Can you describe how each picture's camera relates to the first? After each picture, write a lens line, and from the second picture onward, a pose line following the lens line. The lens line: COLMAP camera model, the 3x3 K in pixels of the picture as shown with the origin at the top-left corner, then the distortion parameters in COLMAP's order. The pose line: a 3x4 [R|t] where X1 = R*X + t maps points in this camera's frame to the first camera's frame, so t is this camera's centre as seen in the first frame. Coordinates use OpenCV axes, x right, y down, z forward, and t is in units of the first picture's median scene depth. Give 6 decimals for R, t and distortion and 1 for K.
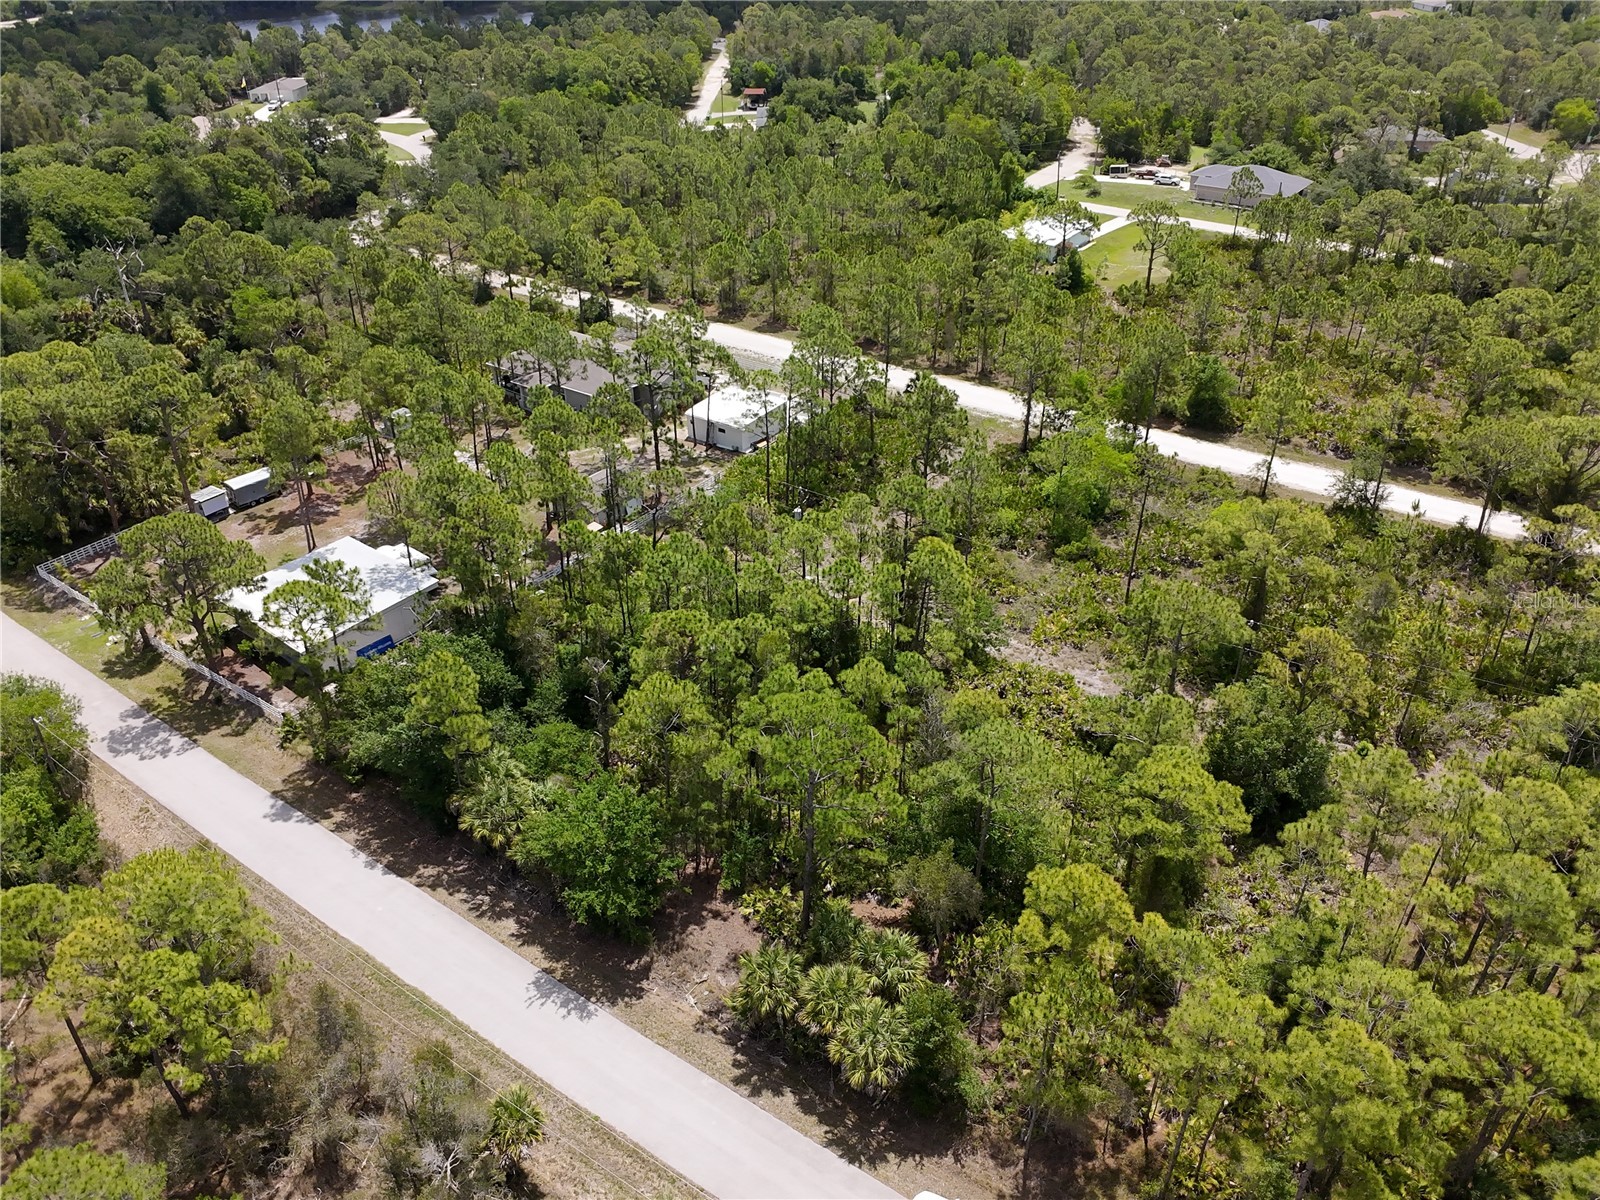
lens RADIAL K [[1174.0, 0, 802.5], [0, 1174.0, 592.8], [0, 0, 1]] dist [-0.041125, 0.014083]
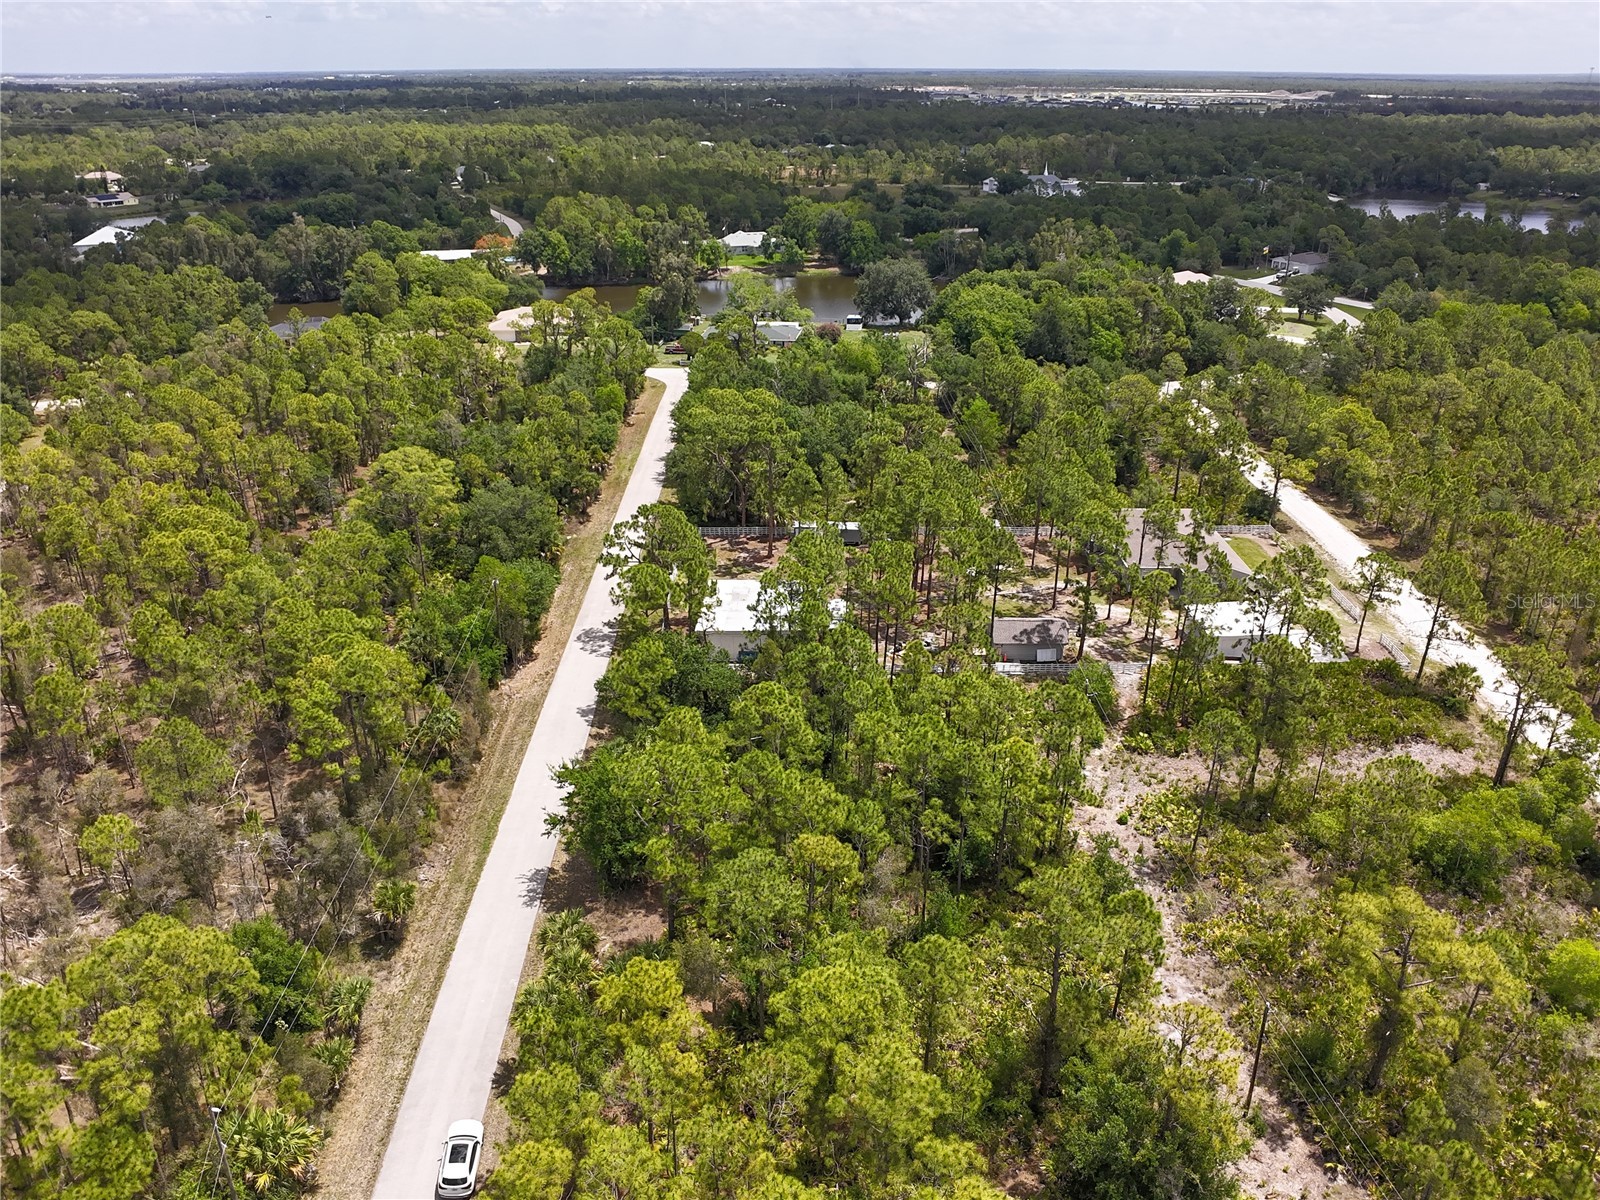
lens RADIAL K [[1174.0, 0, 804.3], [0, 1174.0, 604.0], [0, 0, 1]] dist [-0.041125, 0.014083]
pose [[0.586205, 0.342457, -0.734225, 0.747376], [-0.427909, 0.900421, 0.078332, -0.162410], [0.687937, 0.268263, 0.674372, 0.190392]]
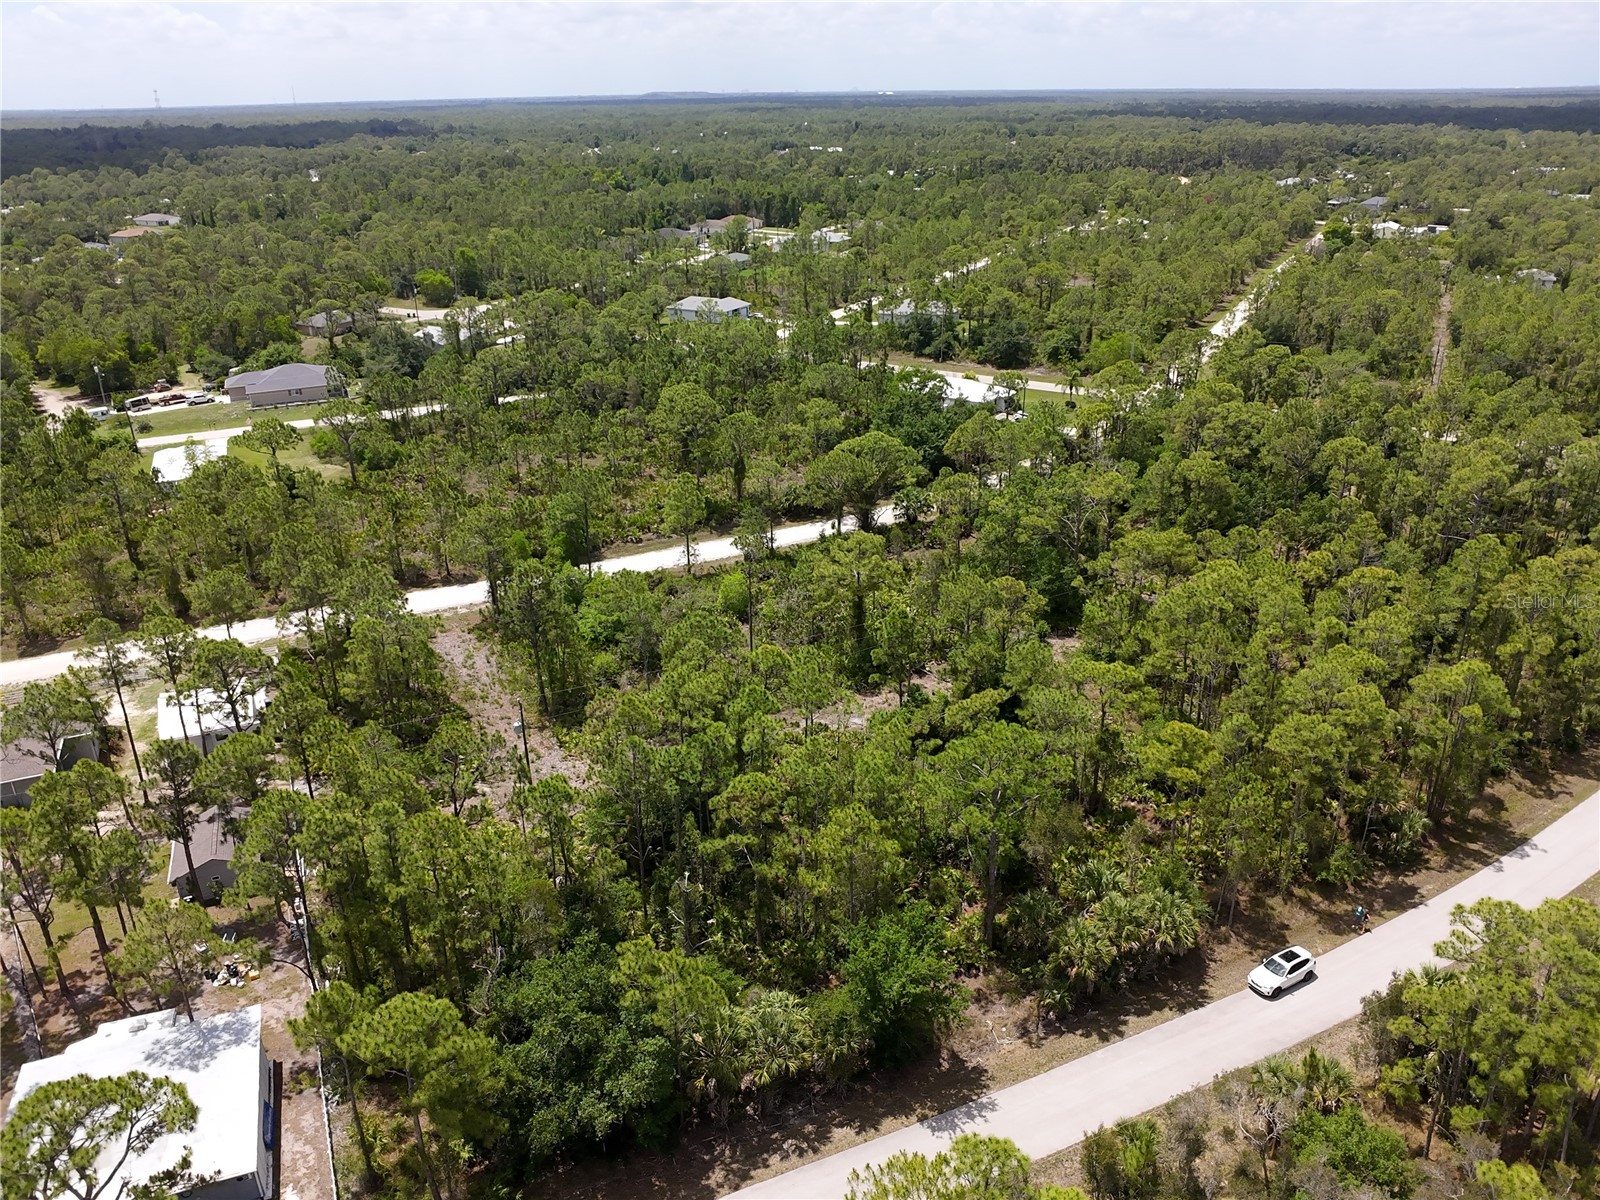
lens RADIAL K [[1174.0, 0, 800.0], [0, 1174.0, 611.7], [0, 0, 1]] dist [-0.041125, 0.014083]
pose [[0.505826, -0.353045, 0.787082, -0.811429], [0.463366, 0.880809, 0.097299, -0.183014], [-0.727620, 0.315491, 0.609126, 0.298591]]
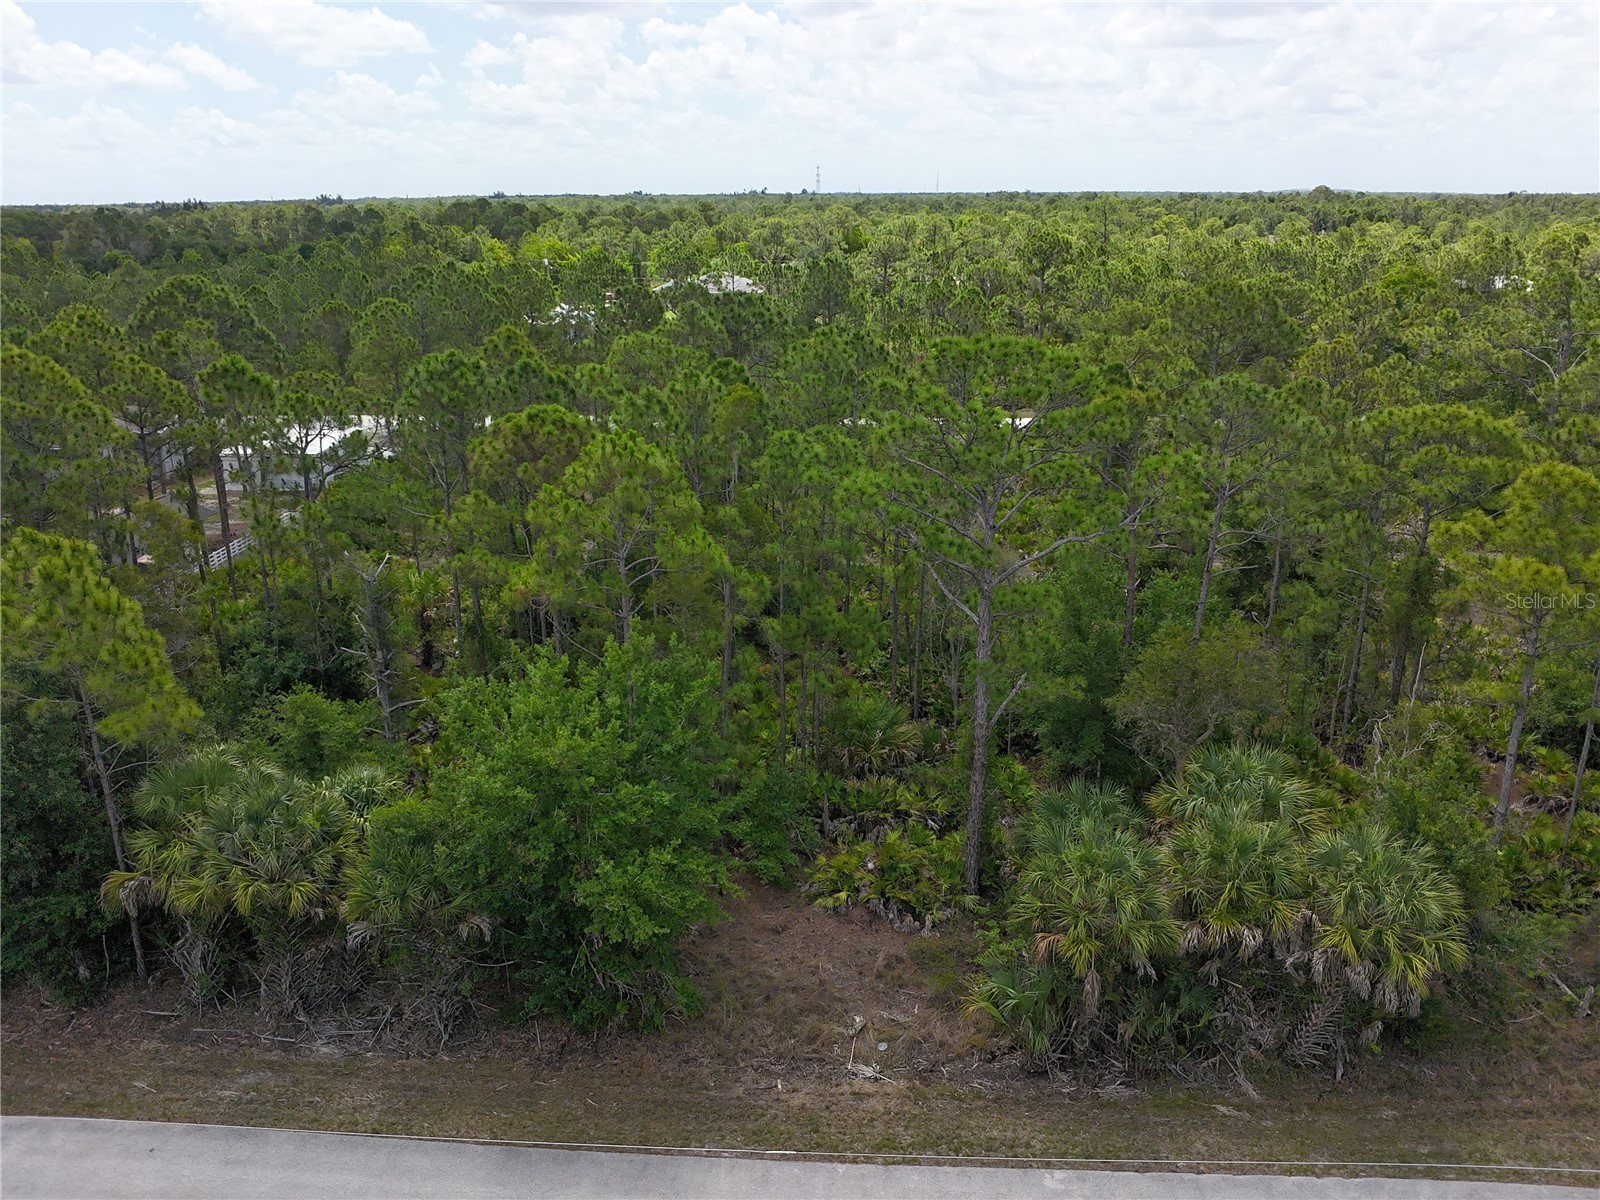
lens RADIAL K [[1174.0, 0, 801.0], [0, 1174.0, 599.5], [0, 0, 1]] dist [-0.041125, 0.014083]
pose [[0.853917, -0.169615, 0.491993, -0.272828], [0.273346, 0.950666, -0.146686, 0.206482], [-0.442841, 0.259742, 0.858153, 0.504922]]
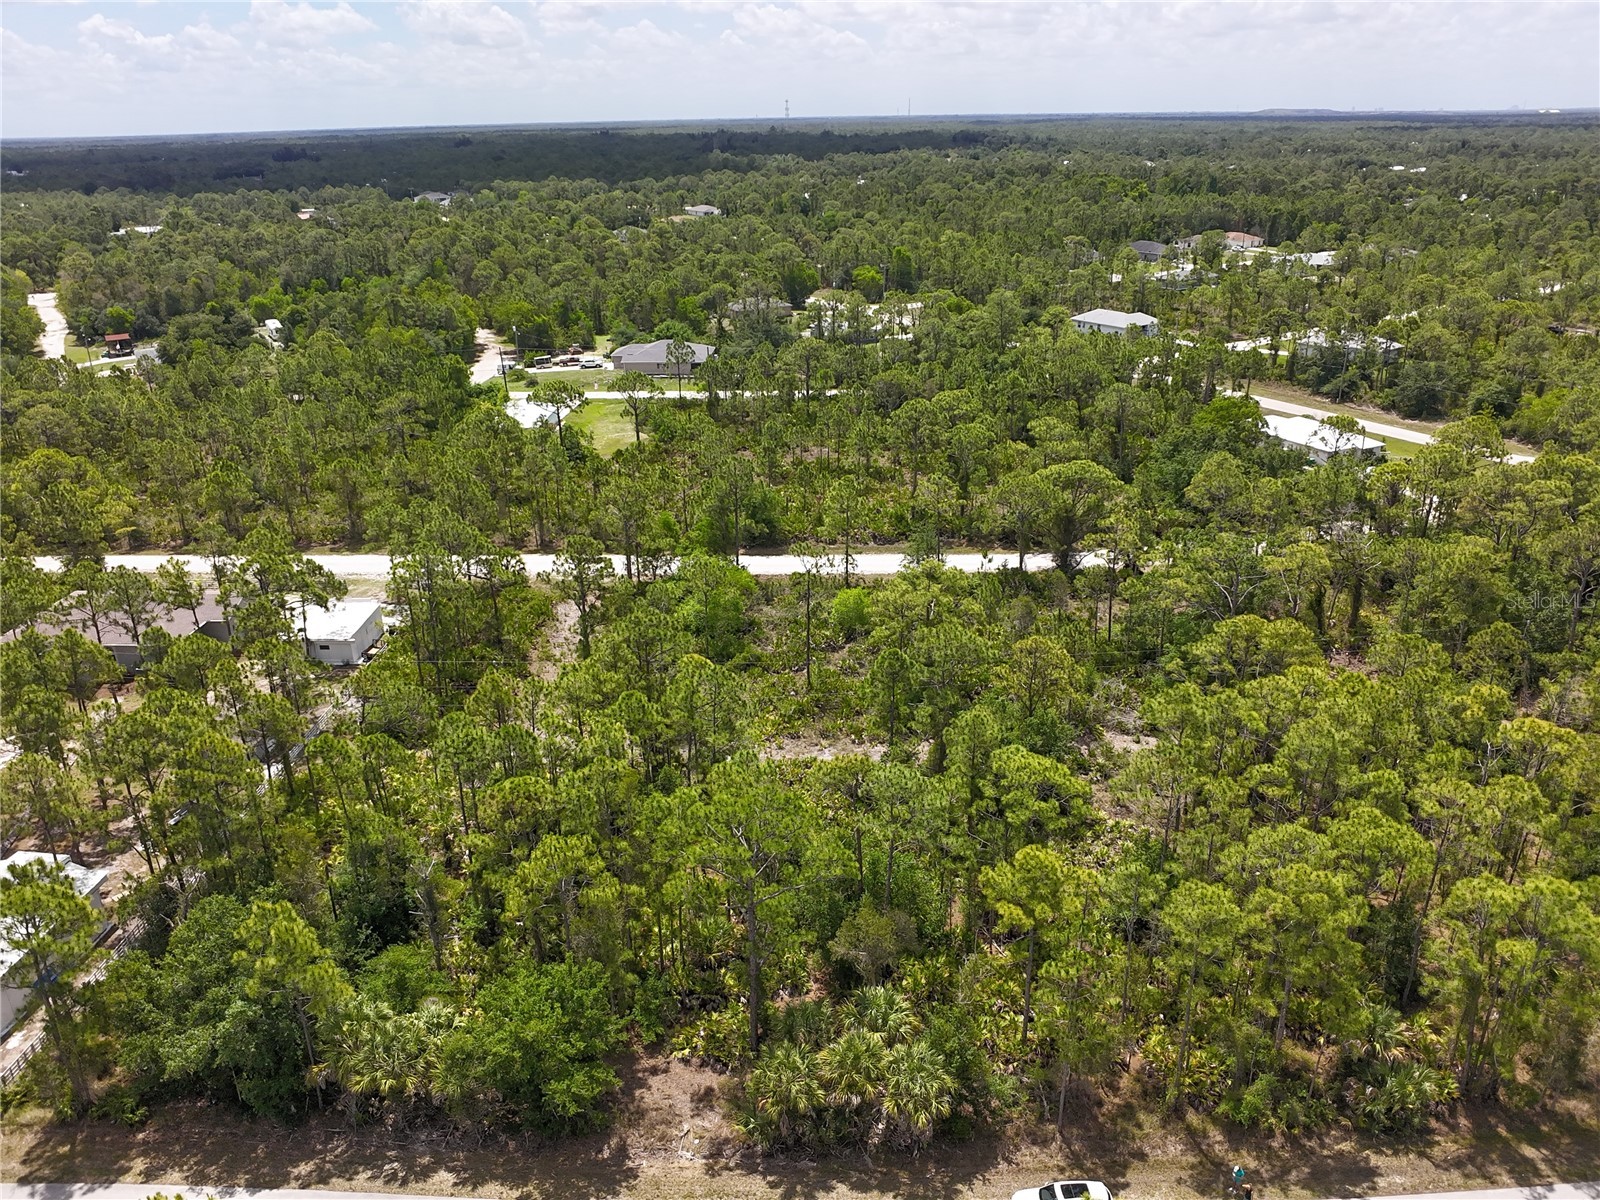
lens RADIAL K [[1174.0, 0, 798.4], [0, 1174.0, 610.4], [0, 0, 1]] dist [-0.041125, 0.014083]
pose [[0.843344, -0.217846, 0.491237, -0.338673], [0.293270, 0.952589, -0.081041, 0.029952], [-0.450293, 0.212410, 0.867248, 0.047518]]
